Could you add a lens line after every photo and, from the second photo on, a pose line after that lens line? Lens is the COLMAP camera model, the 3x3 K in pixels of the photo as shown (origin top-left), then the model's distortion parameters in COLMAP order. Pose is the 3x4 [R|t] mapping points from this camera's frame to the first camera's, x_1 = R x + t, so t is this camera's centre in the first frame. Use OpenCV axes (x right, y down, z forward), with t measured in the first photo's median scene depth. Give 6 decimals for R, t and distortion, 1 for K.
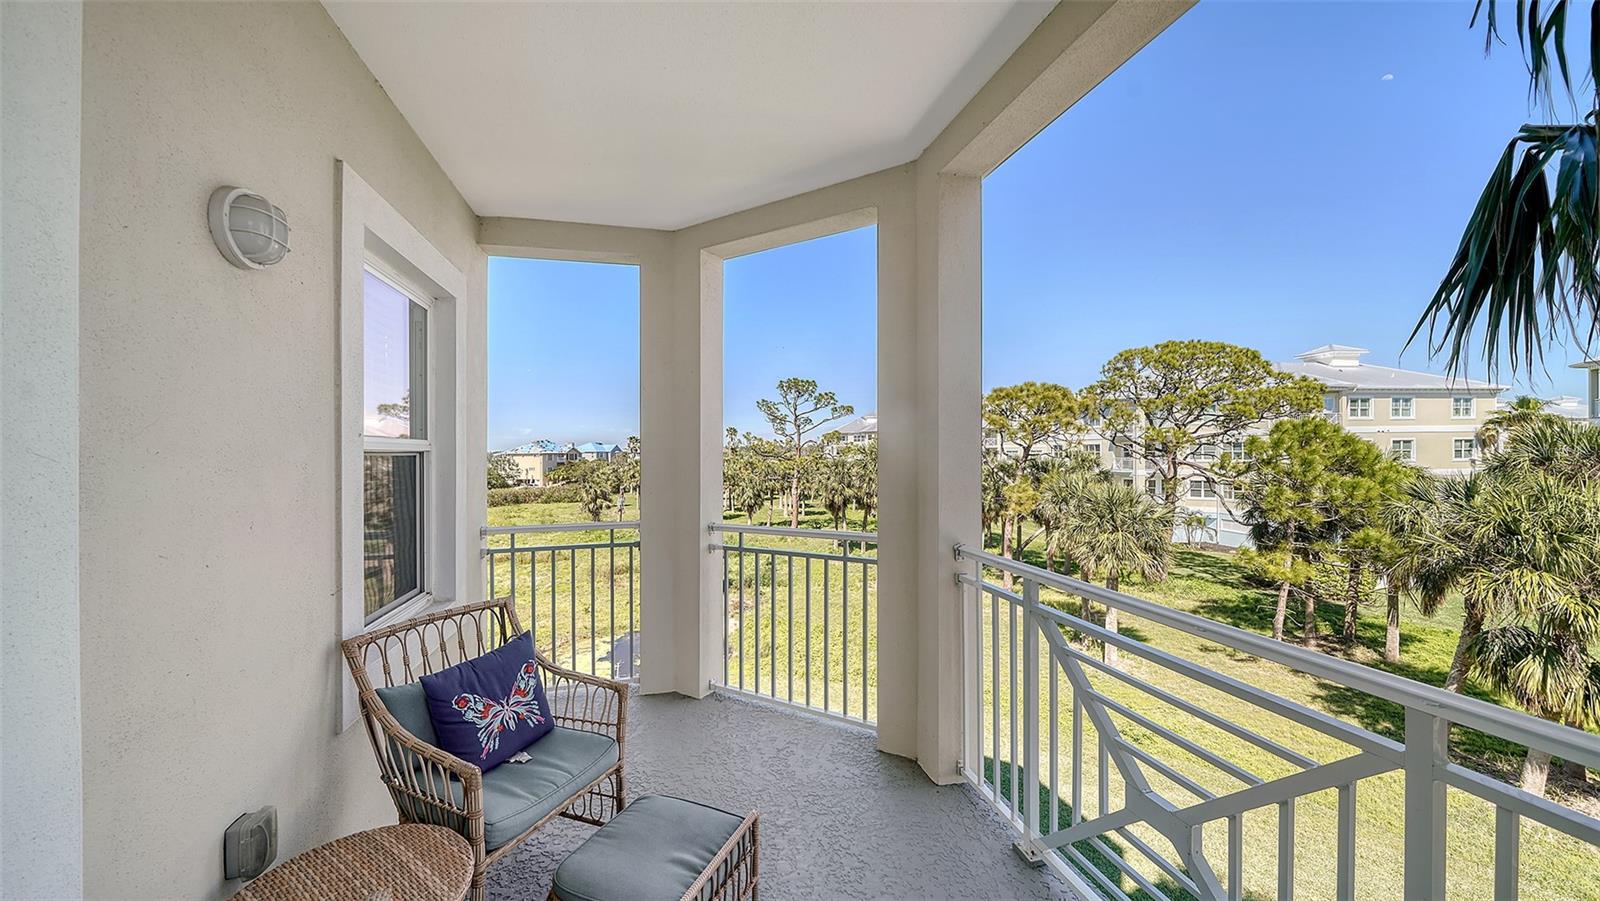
lens RADIAL K [[574.4, 0, 796.7], [0, 574.4, 458.4], [0, 0, 1]] dist [-0.005512, -0.000194]
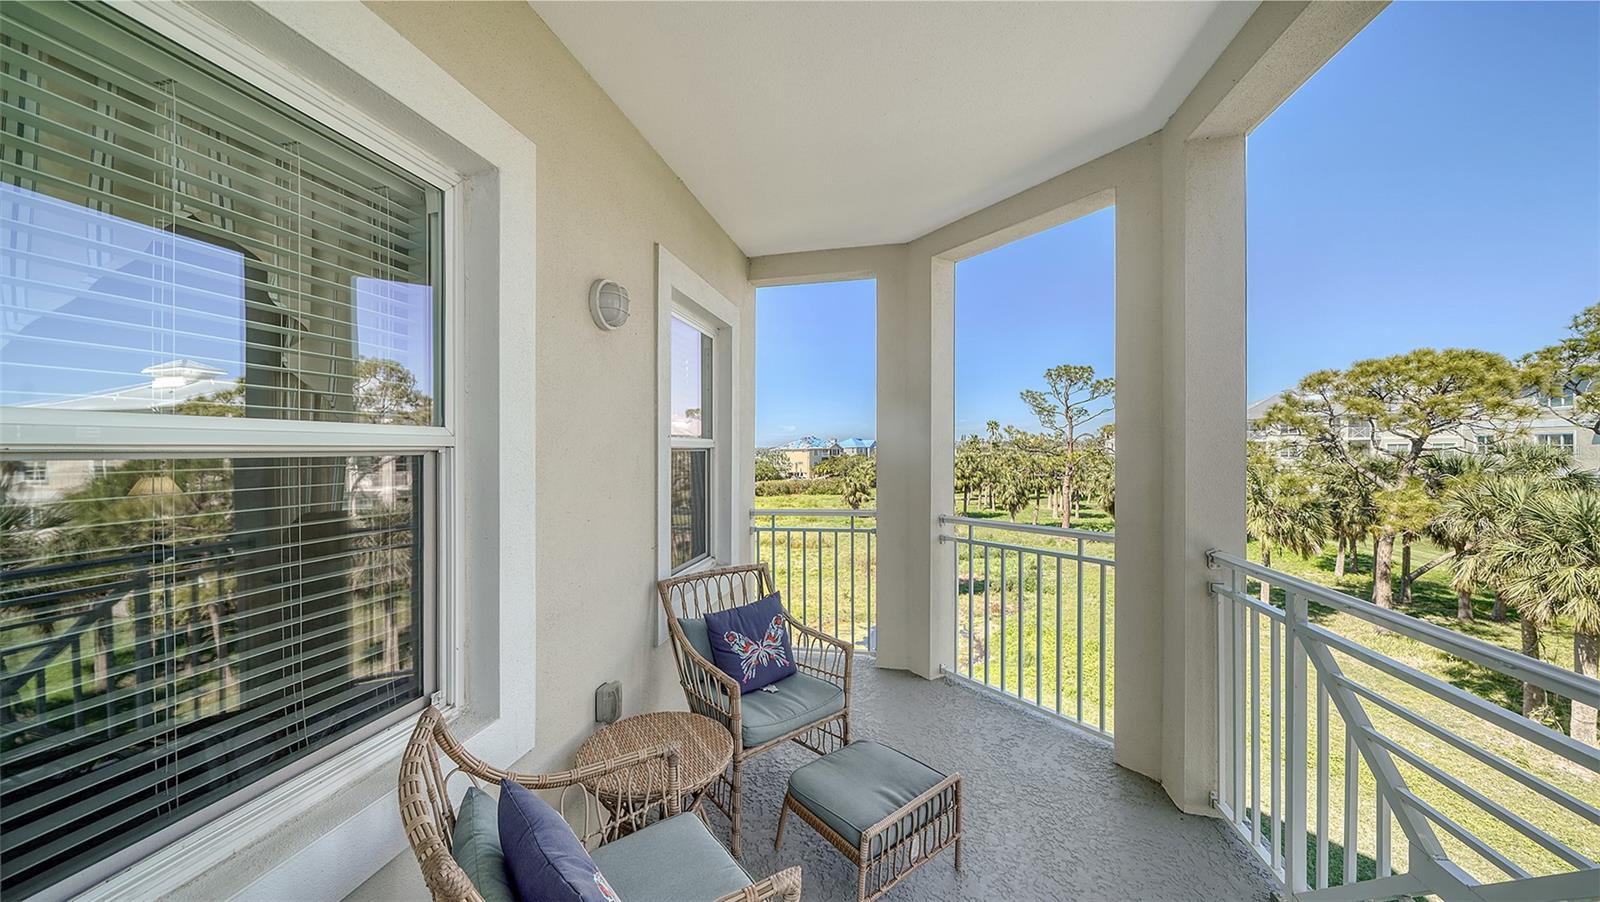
lens RADIAL K [[577.5, 0, 790.8], [0, 577.5, 452.8], [0, 0, 1]] dist [-0.005365, -0.000199]
pose [[0.899257, 0.000906, -0.437420, 0.071934], [-0.001630, 0.999998, -0.001280, 0.000308], [0.437418, 0.001864, 0.899256, -0.081438]]
